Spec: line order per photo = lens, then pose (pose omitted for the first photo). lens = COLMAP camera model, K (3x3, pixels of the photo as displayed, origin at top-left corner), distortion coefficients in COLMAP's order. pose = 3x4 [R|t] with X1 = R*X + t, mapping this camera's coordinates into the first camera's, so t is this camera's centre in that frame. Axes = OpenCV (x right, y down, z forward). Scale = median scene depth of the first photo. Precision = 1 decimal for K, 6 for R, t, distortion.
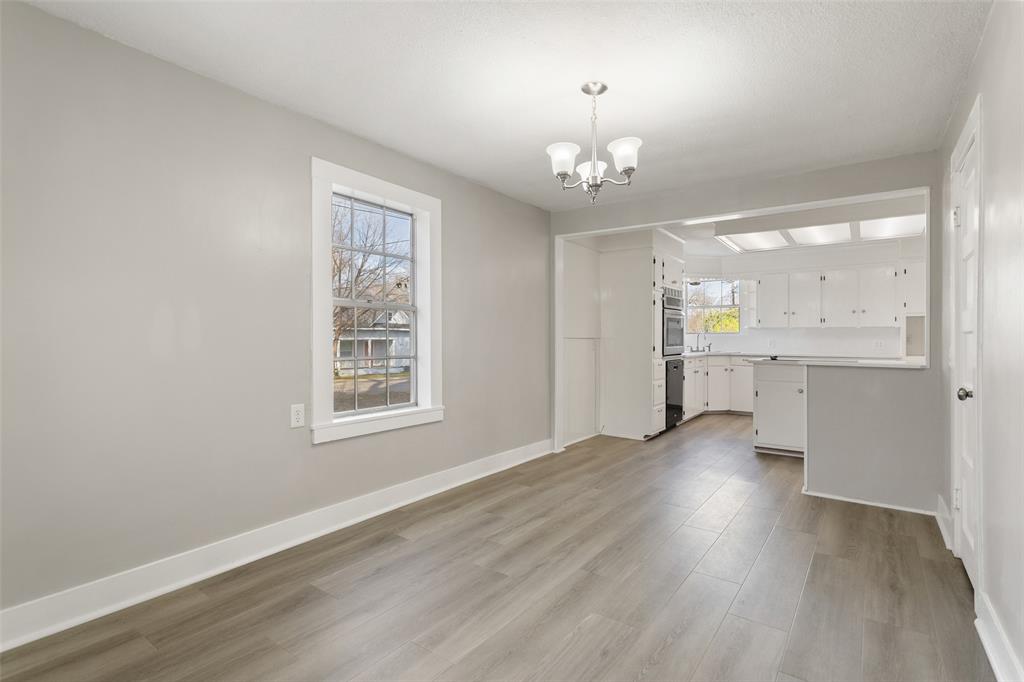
lens RADIAL K [[496.0, 0, 509.2], [0, 496.0, 334.1], [0, 0, 1]] dist [0.005578, -0.001195]
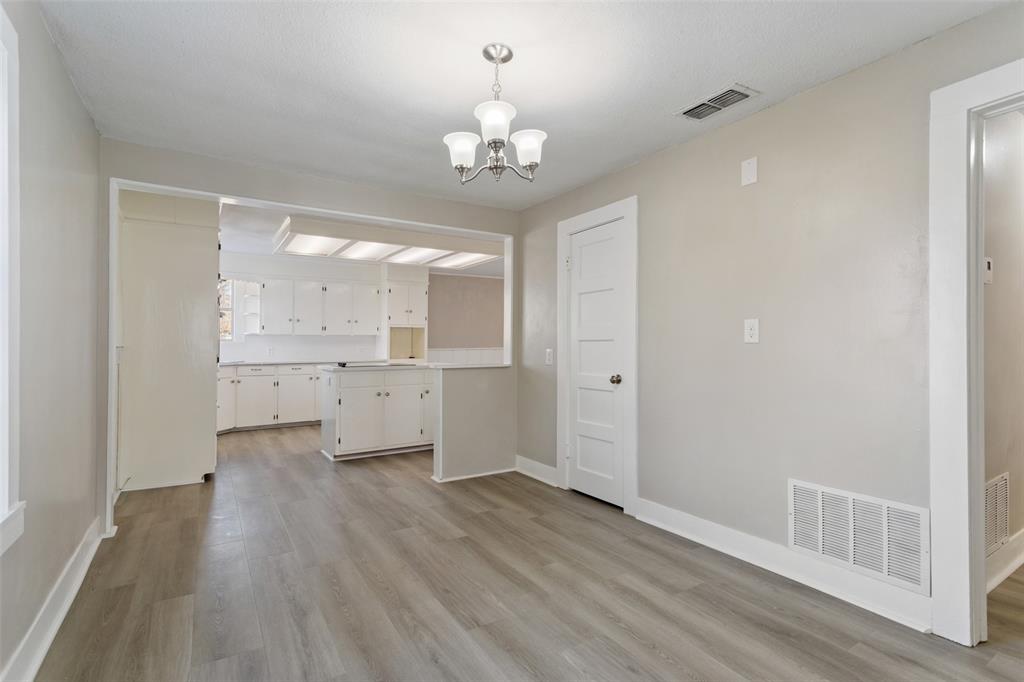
lens RADIAL K [[496.0, 0, 519.1], [0, 496.0, 336.4], [0, 0, 1]] dist [0.005578, -0.001195]
pose [[0.354927, 0.011222, 0.934827, -0.435270], [-0.001340, 0.999933, -0.011495, 0.002396], [-0.934893, 0.002828, 0.354919, 0.468734]]
